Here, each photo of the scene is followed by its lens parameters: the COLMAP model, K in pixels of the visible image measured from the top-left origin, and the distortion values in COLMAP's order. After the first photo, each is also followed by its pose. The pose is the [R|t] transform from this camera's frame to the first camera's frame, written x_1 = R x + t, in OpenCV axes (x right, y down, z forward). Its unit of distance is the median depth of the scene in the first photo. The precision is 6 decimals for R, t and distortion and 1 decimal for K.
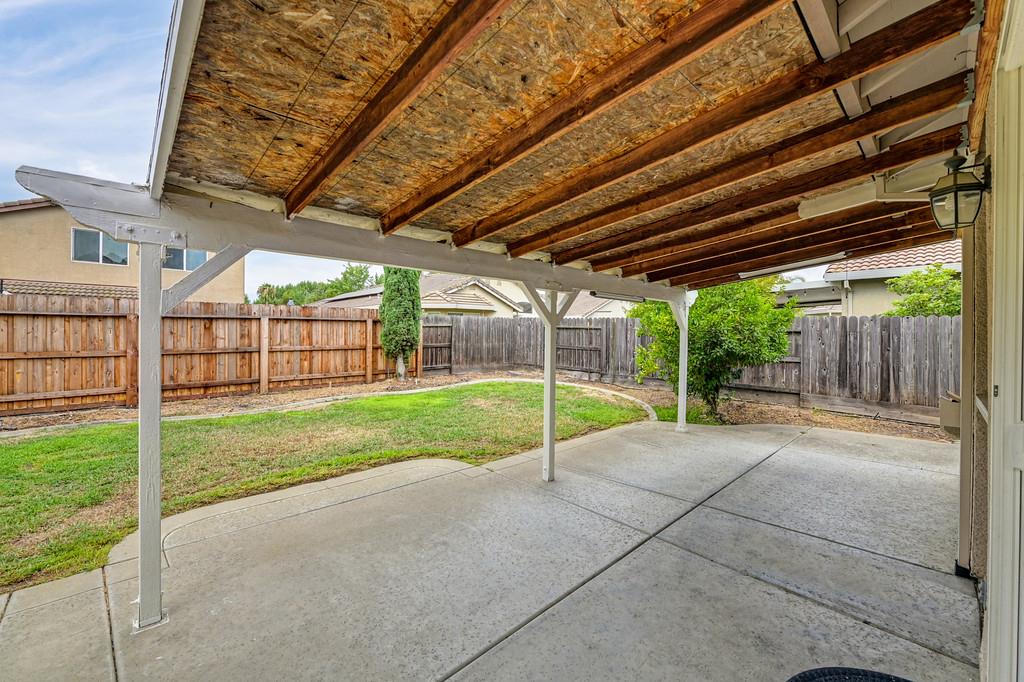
lens RADIAL K [[406.4, 0, 507.1], [0, 406.4, 334.9], [0, 0, 1]] dist [0.016588, -0.001597]
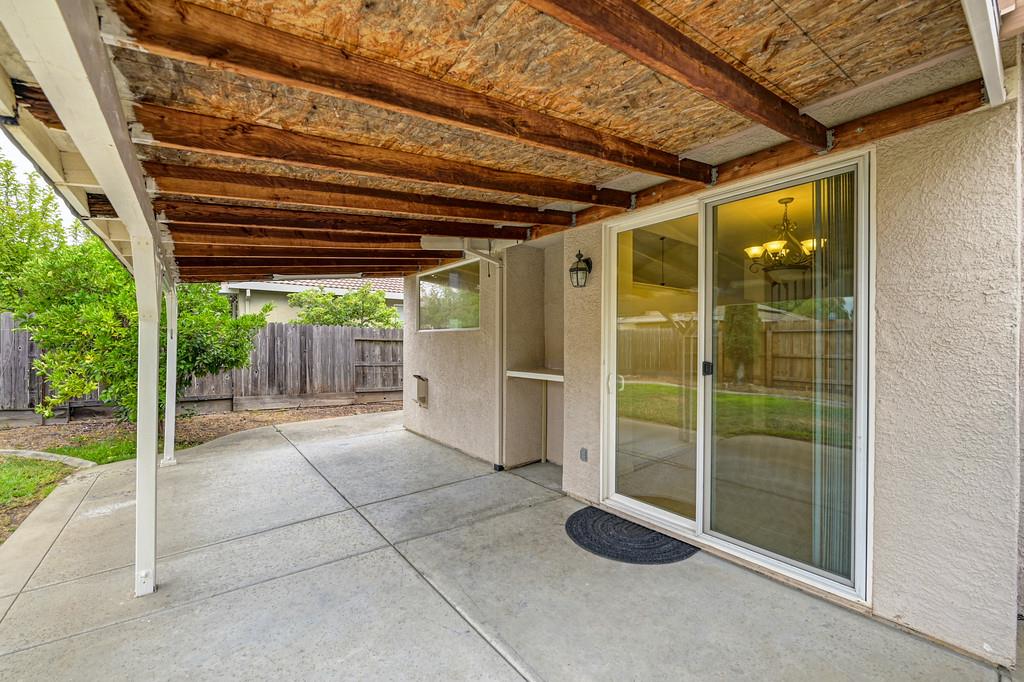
lens RADIAL K [[406.4, 0, 514.2], [0, 406.4, 342.6], [0, 0, 1]] dist [0.016588, -0.001597]
pose [[0.135507, -0.005057, 0.990763, -0.476424], [-0.000945, 0.999986, 0.005233, 0.005467], [-0.990776, -0.001646, 0.135500, 0.492701]]
